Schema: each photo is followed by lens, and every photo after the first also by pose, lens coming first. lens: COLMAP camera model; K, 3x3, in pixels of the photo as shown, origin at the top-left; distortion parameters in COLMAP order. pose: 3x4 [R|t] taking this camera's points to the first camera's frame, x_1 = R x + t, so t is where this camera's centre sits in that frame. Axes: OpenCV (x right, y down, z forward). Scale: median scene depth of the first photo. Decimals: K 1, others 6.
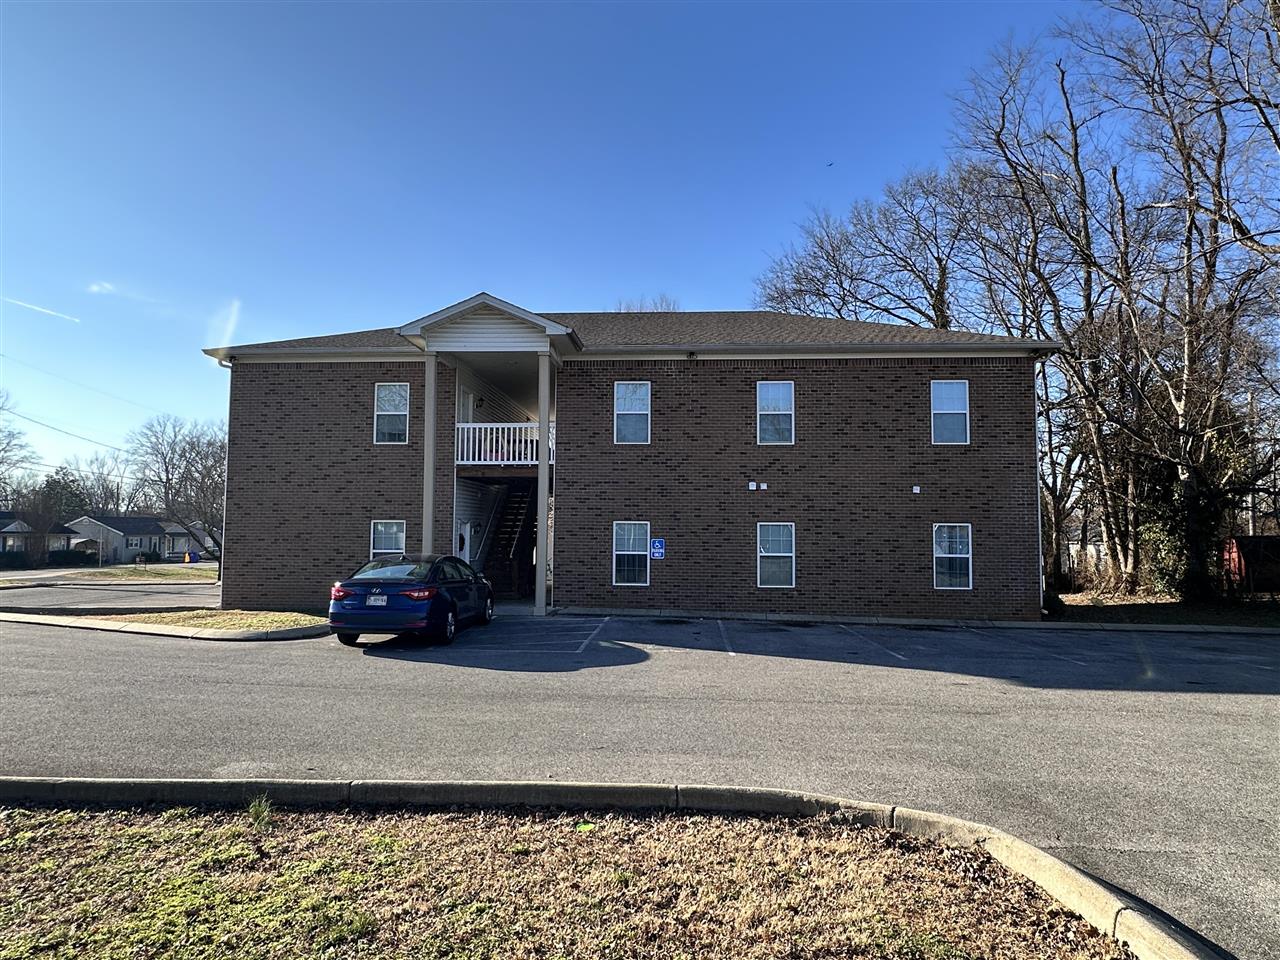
lens RADIAL K [[810.9, 0, 640.0], [0, 810.9, 480.0], [0, 0, 1]] dist [0.000791, 0.000021]
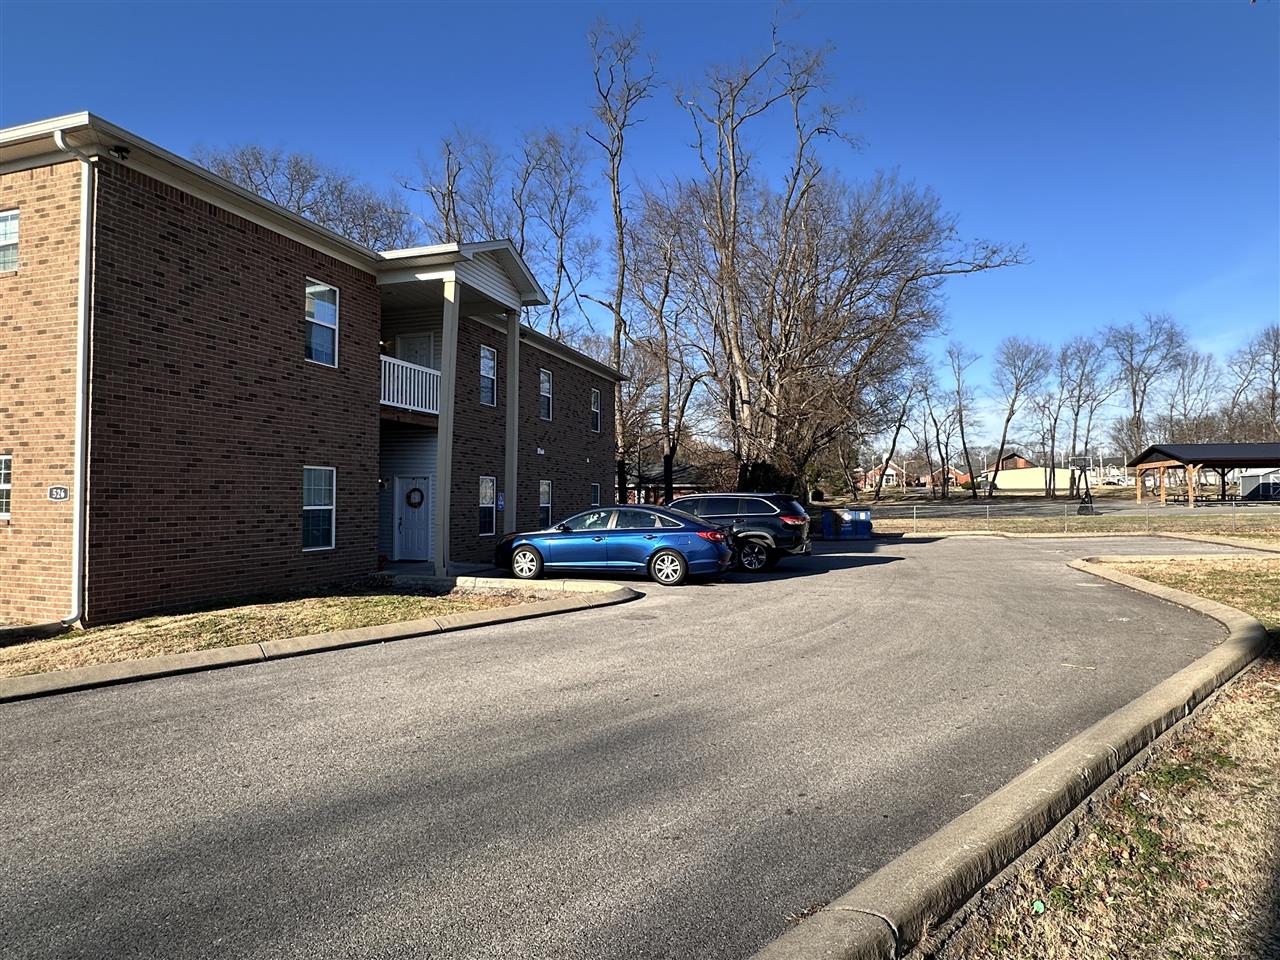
lens RADIAL K [[729.4, 0, 640.0], [0, 729.4, 480.0], [0, 0, 1]] dist [-0.000555, 0.000546]
pose [[0.277187, 0.023199, 0.960536, -0.869165], [-0.068796, 0.997622, -0.004242, 0.044180], [-0.958350, -0.064905, 0.278124, 0.528774]]
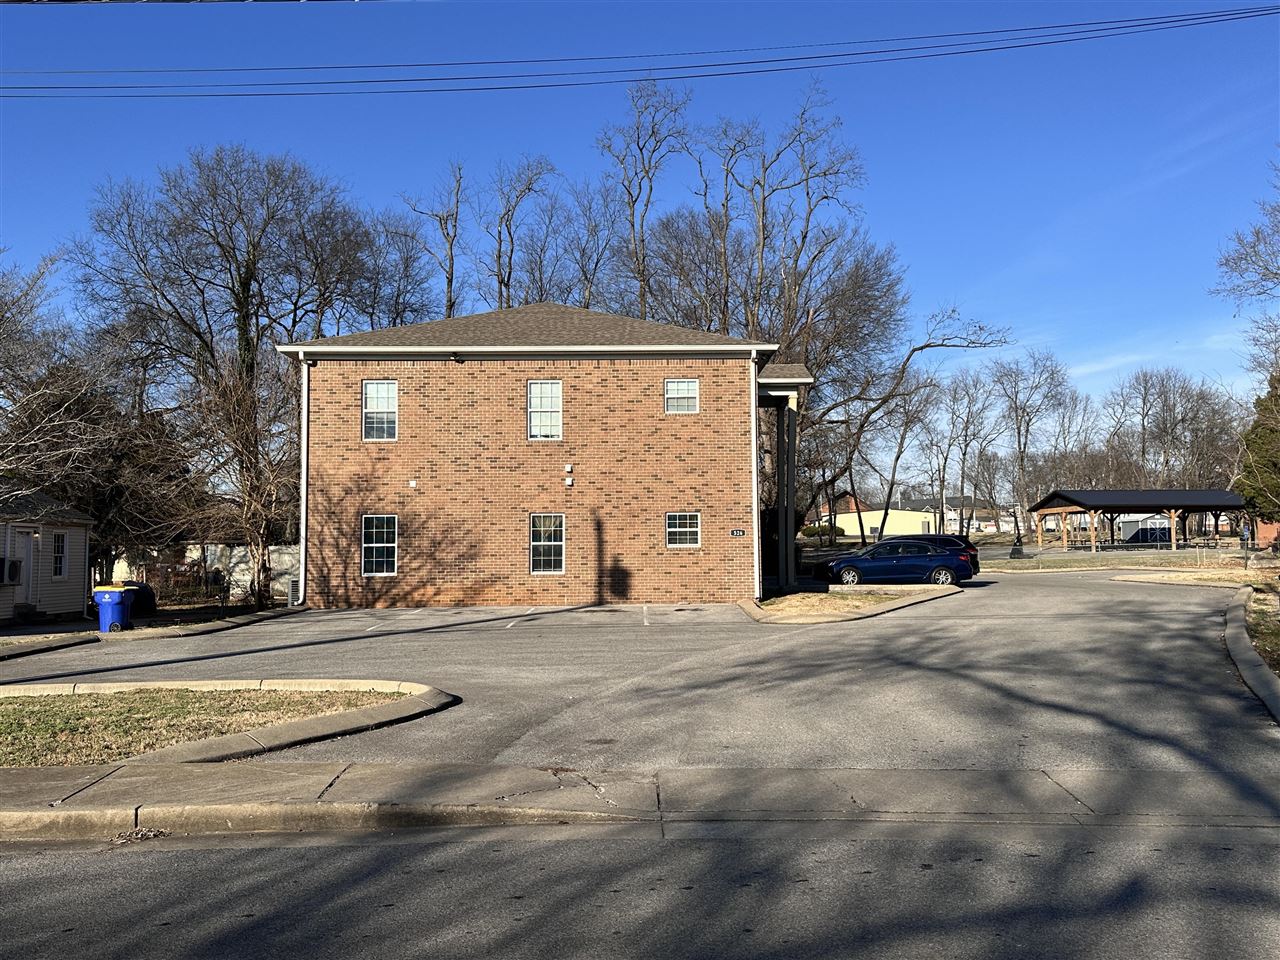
lens RADIAL K [[1097.9, 0, 640.0], [0, 1097.9, 480.0], [0, 0, 1]] dist [0.200838, -0.379119]
pose [[-0.044627, 0.063386, 0.996991, -1.896005], [-0.062467, 0.995855, -0.066110, 0.110306], [-0.997049, -0.065229, -0.040482, 1.212705]]
